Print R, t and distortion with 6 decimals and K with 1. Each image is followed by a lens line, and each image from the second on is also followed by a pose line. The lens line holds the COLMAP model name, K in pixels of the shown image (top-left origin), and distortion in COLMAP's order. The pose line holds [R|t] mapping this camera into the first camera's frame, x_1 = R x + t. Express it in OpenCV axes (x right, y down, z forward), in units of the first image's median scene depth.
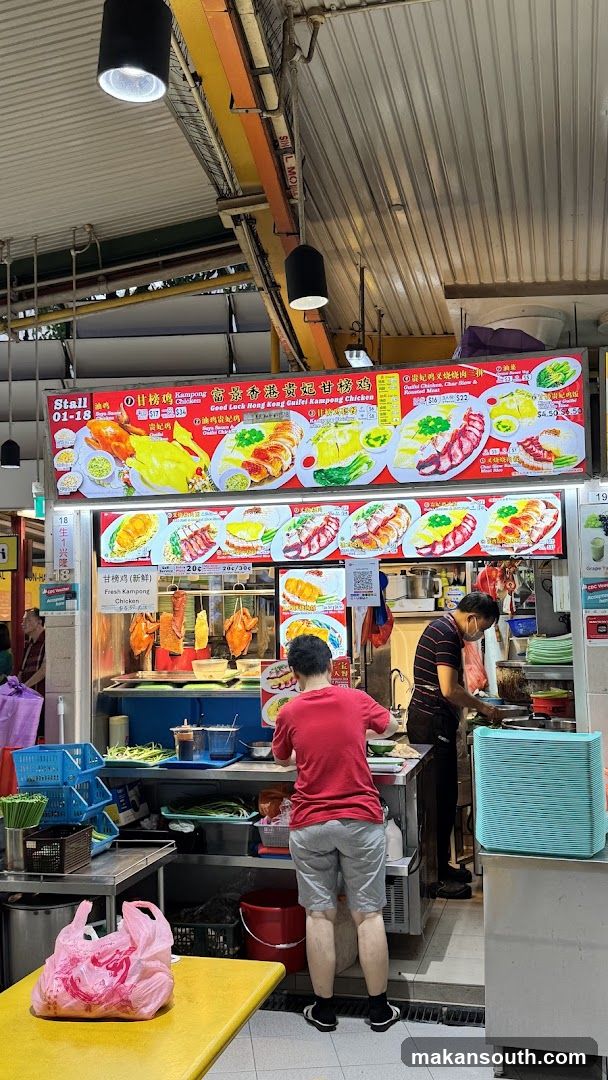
lens RADIAL K [[1061.0, 0, 290.2], [0, 1061.0, 539.0], [0, 0, 1]] dist [0.147389, -0.002963]
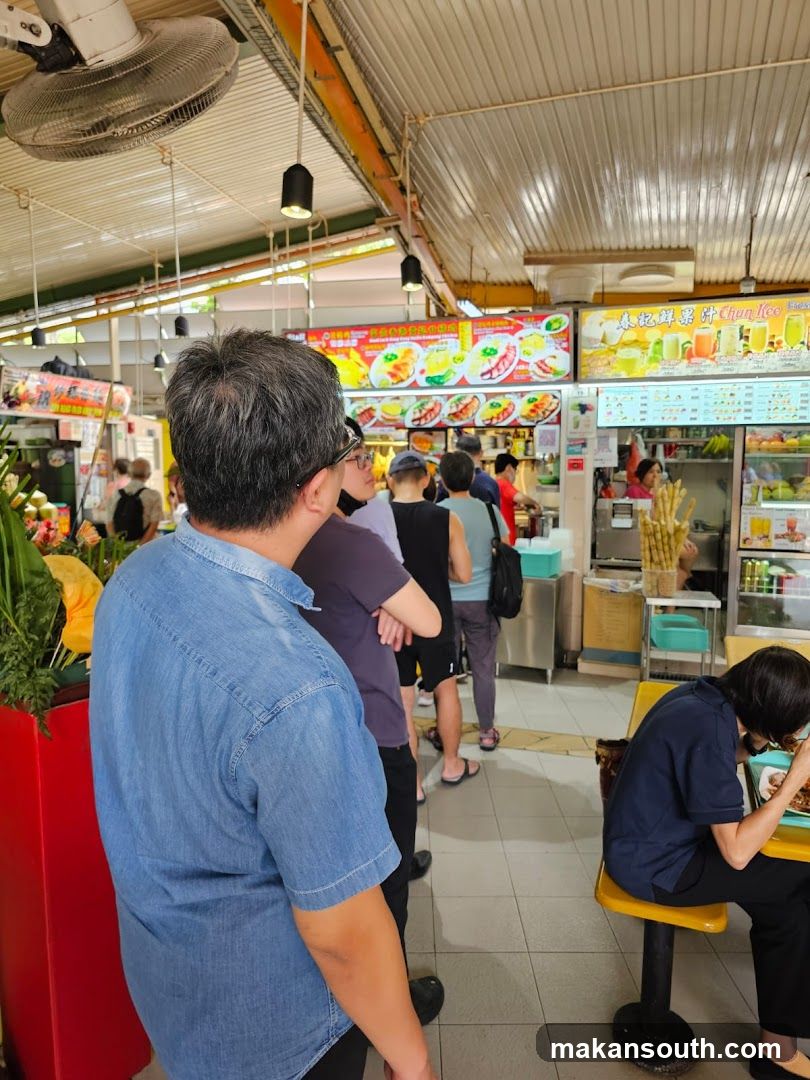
lens RADIAL K [[729.4, 0, 405.0], [0, 729.4, 540.0], [0, 0, 1]] dist [0.120102, -0.242611]
pose [[0.994543, 0.029297, -0.100130, 0.118726], [-0.010719, 0.983376, 0.181264, -0.016232], [0.103776, -0.179202, 0.978324, -0.277310]]
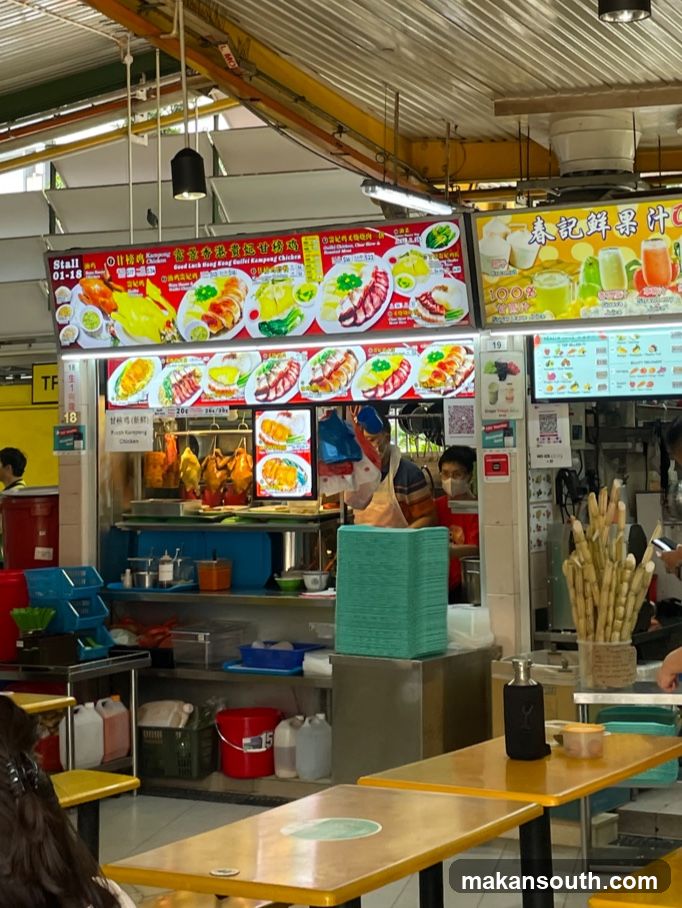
lens RADIAL K [[1764.5, 0, 373.4], [0, 1764.5, 343.7], [0, 0, 1]] dist [0.140644, -0.036756]
pose [[0.963665, -0.018025, -0.266504, 0.603606], [0.022291, 0.999667, 0.012991, -0.062220], [0.266181, -0.018460, 0.963746, -0.702025]]
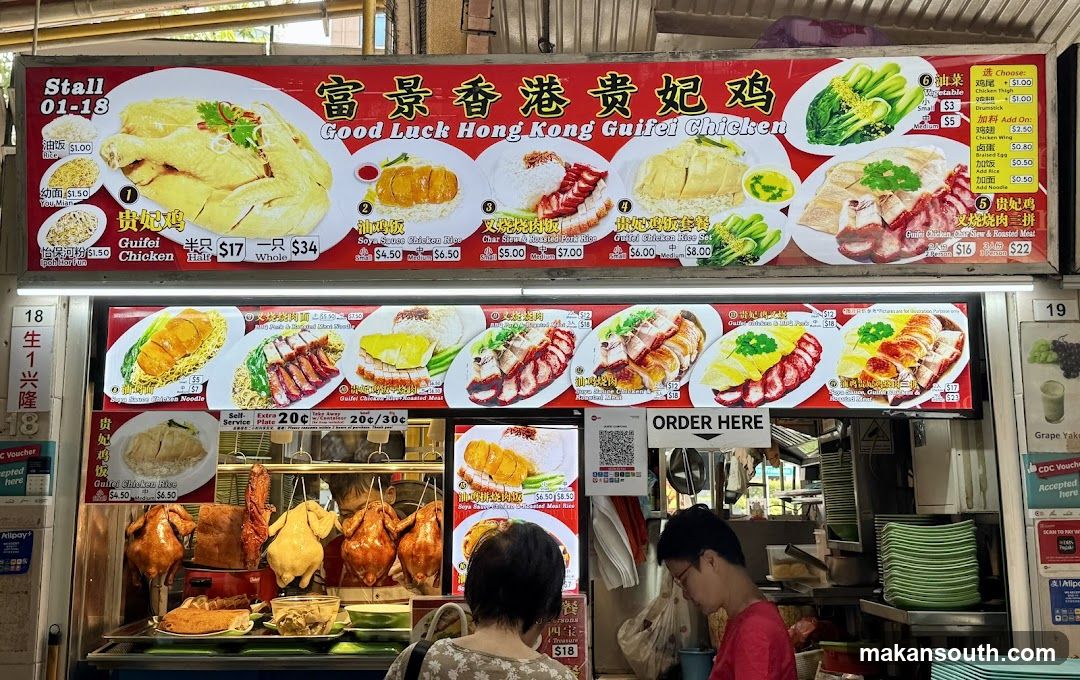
lens RADIAL K [[1249.3, 0, 539.4], [0, 1249.3, 285.0], [0, 0, 1]] dist [0.186319, -0.407999]
pose [[0.973756, 0.058354, 0.219987, -0.119540], [-0.031655, 0.991902, -0.122997, 0.037276], [-0.225383, 0.112806, 0.967717, 0.378625]]
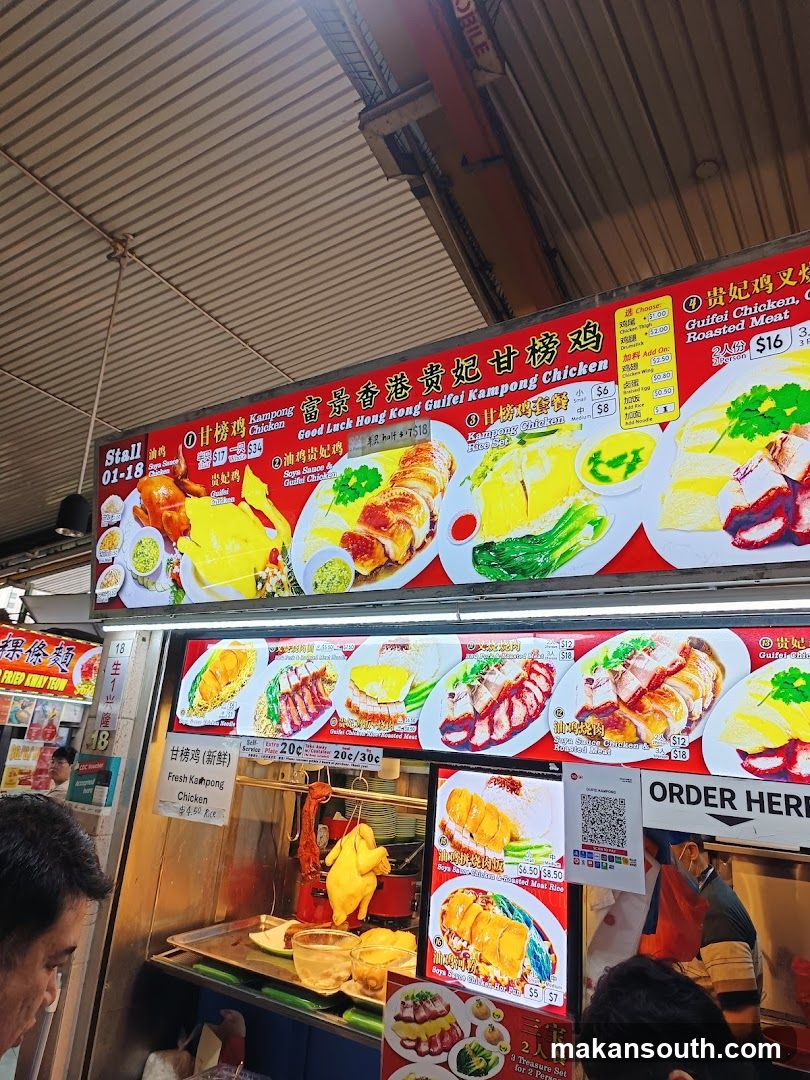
lens RADIAL K [[734.9, 0, 405.0], [0, 734.9, 540.0], [0, 0, 1]] dist [0.061510, -0.001771]
pose [[0.937397, -0.001498, -0.348259, 0.099216], [-0.078213, 0.973541, -0.214711, 0.000845], [0.339366, 0.228508, 0.912477, 0.691766]]
